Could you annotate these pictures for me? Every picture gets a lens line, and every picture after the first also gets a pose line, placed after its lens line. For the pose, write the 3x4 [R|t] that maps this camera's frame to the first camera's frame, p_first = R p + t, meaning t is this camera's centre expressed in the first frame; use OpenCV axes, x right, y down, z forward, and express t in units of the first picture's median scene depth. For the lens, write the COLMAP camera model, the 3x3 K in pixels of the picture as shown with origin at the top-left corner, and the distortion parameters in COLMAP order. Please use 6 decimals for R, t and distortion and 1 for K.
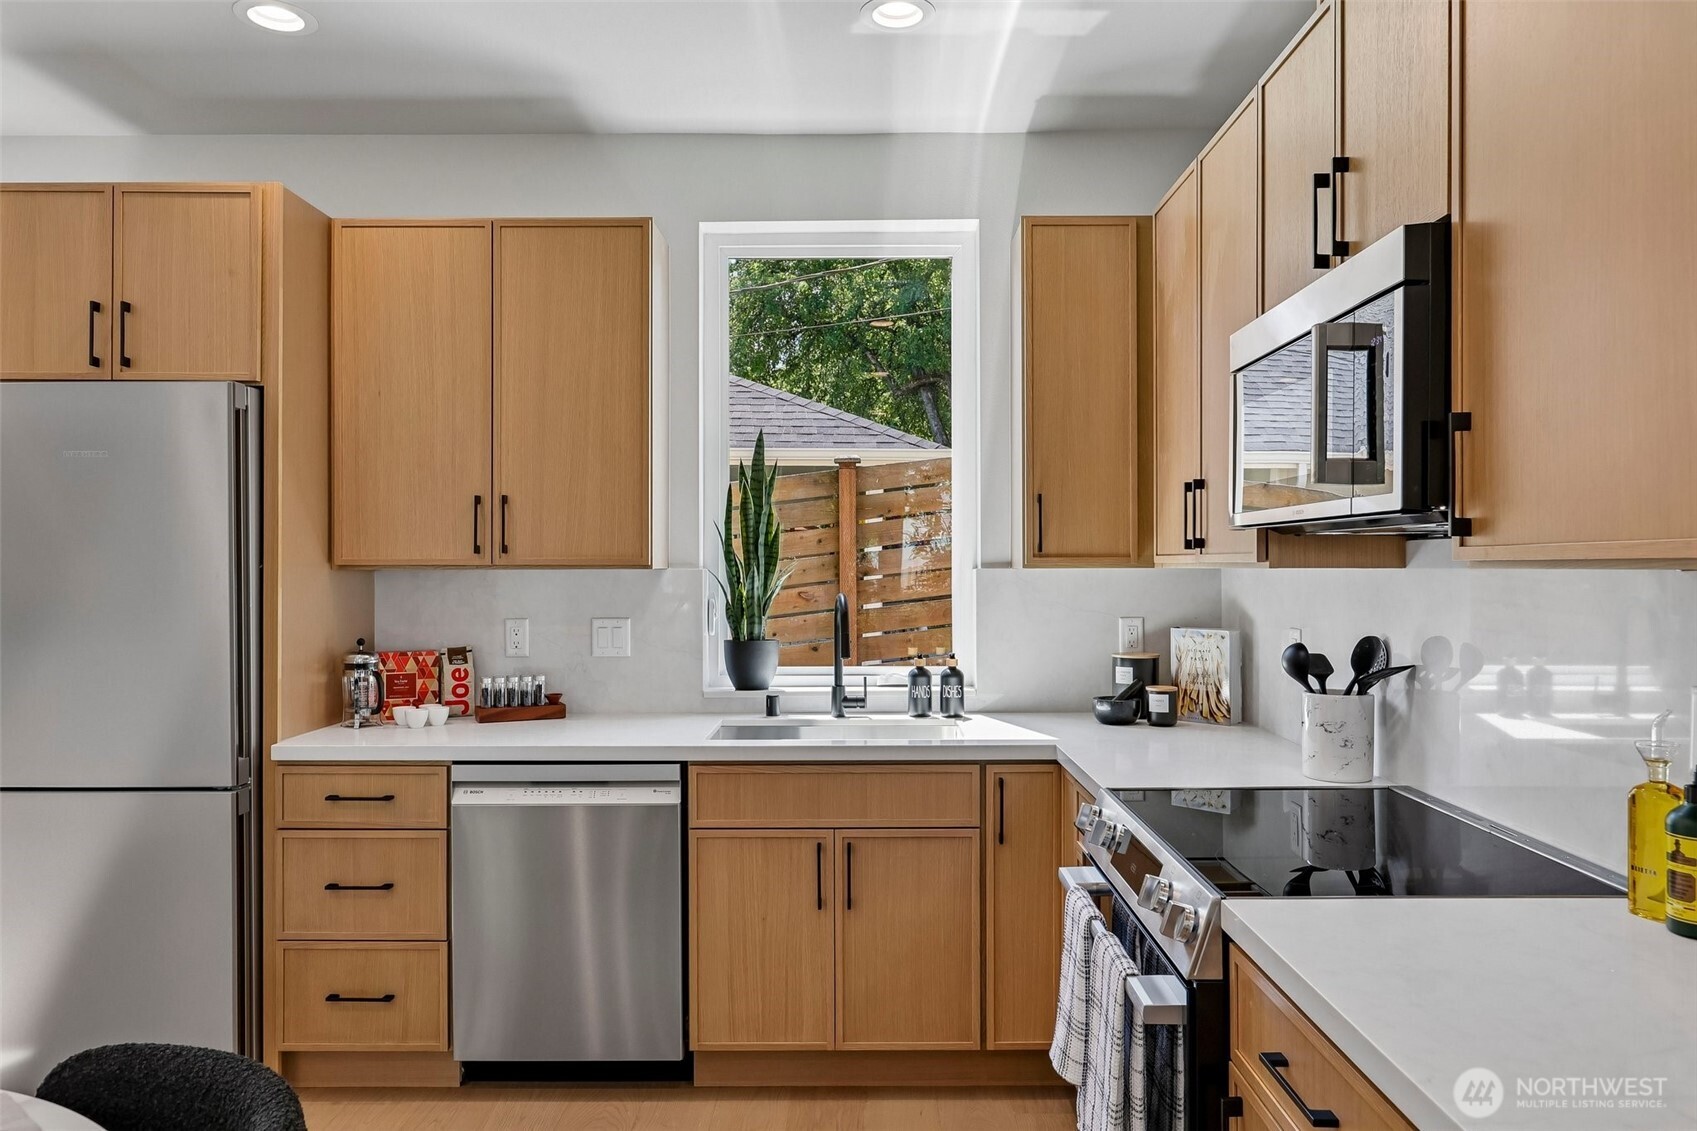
lens RADIAL K [[1123.3, 0, 864.5], [0, 1123.3, 566.6], [0, 0, 1]] dist [-0.005725, 0.006772]
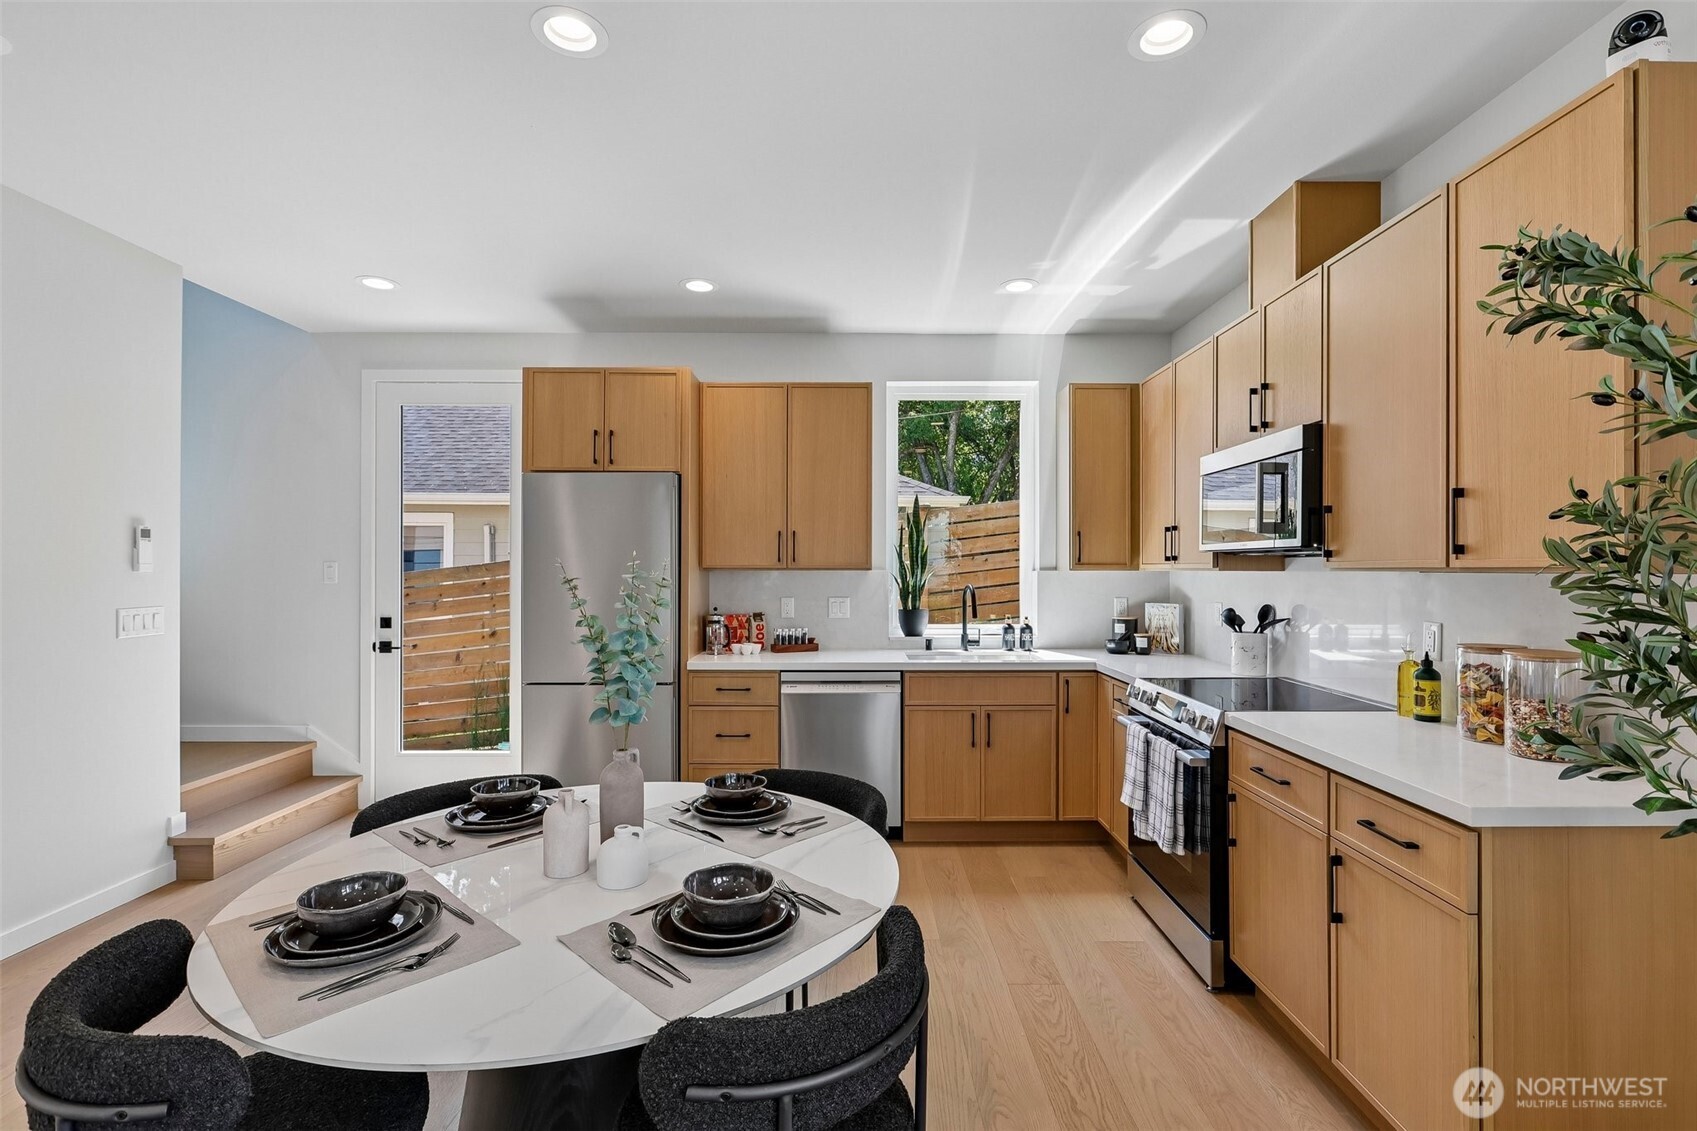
lens RADIAL K [[772.9, 0, 863.3], [0, 772.9, 568.9], [0, 0, 1]] dist [-0.003505, 0.001352]
pose [[0.999943, 0.002772, 0.010273, -0.220835], [-0.002767, 0.999996, -0.000498, 0.000315], [-0.010275, 0.000470, 0.999947, -0.294013]]
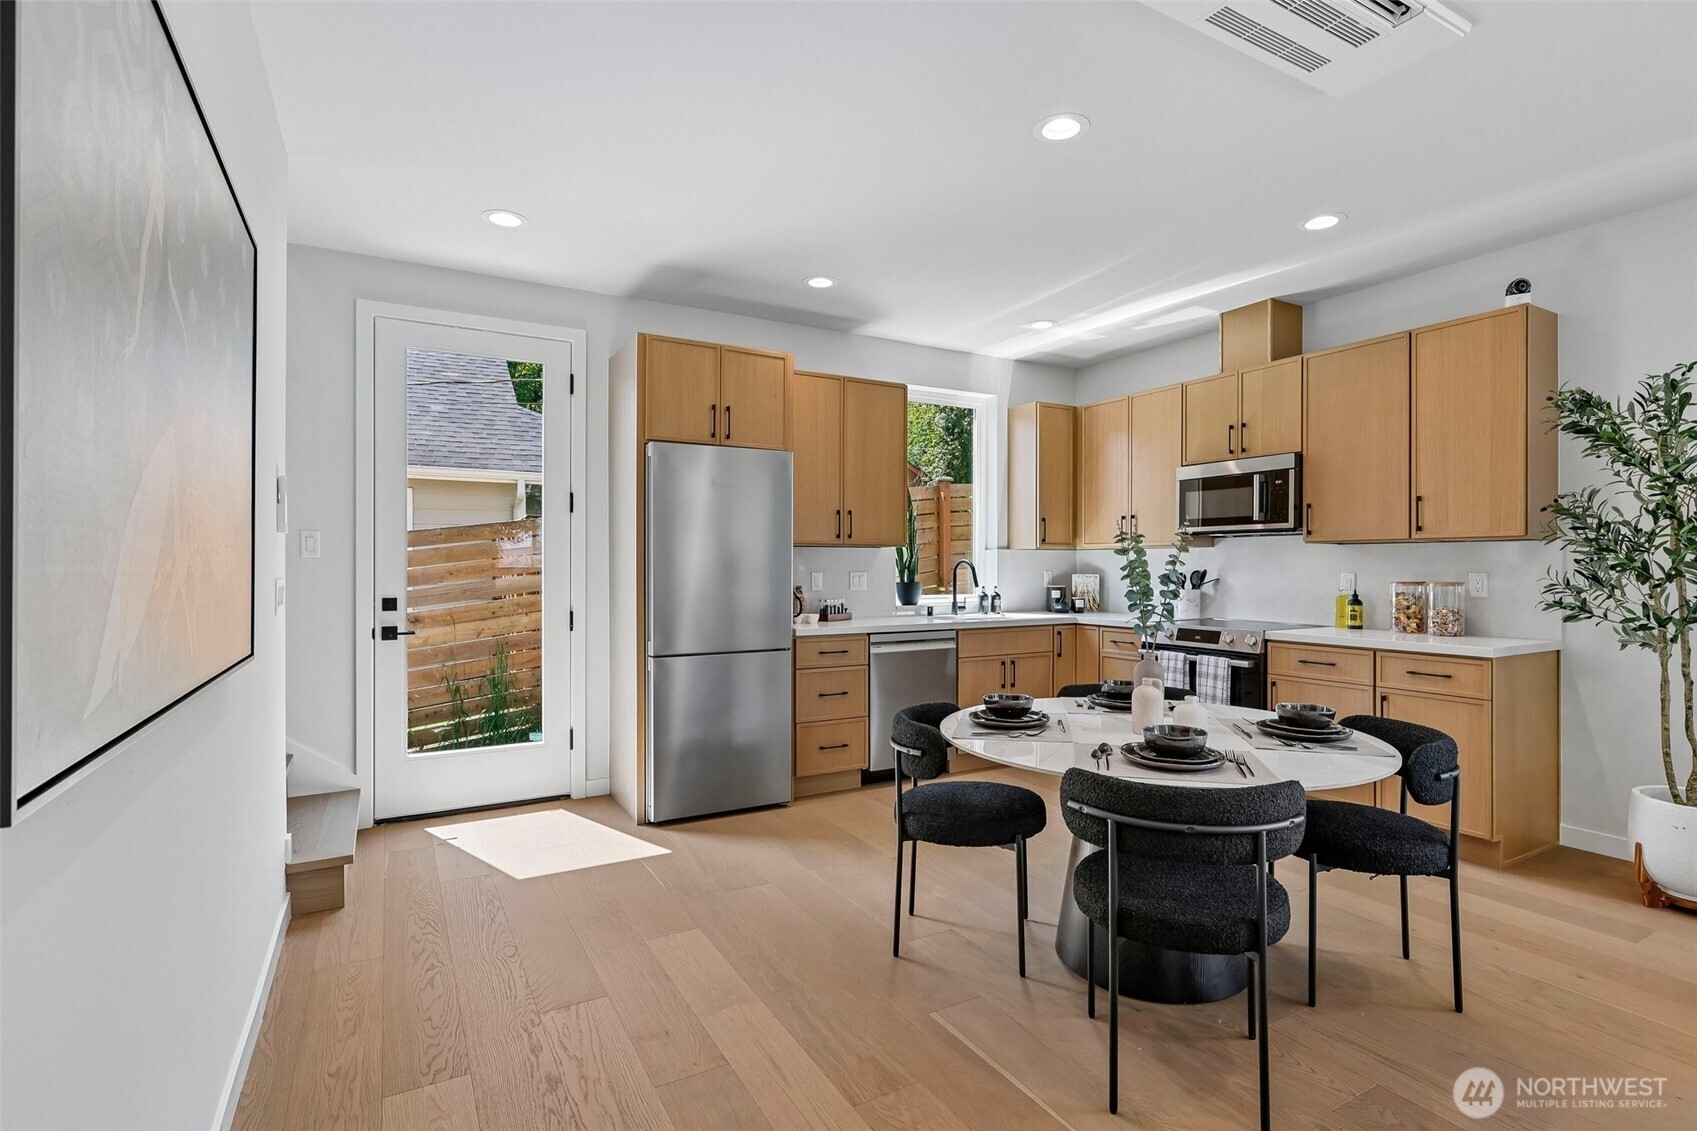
lens RADIAL K [[817.8, 0, 863.2], [0, 817.8, 567.4], [0, 0, 1]] dist [-0.004022, 0.001752]
pose [[0.864303, 0.000409, 0.502972, -1.072447], [-0.001310, 0.999998, 0.001439, 0.040352], [-0.502971, -0.001903, 0.864301, -0.325999]]
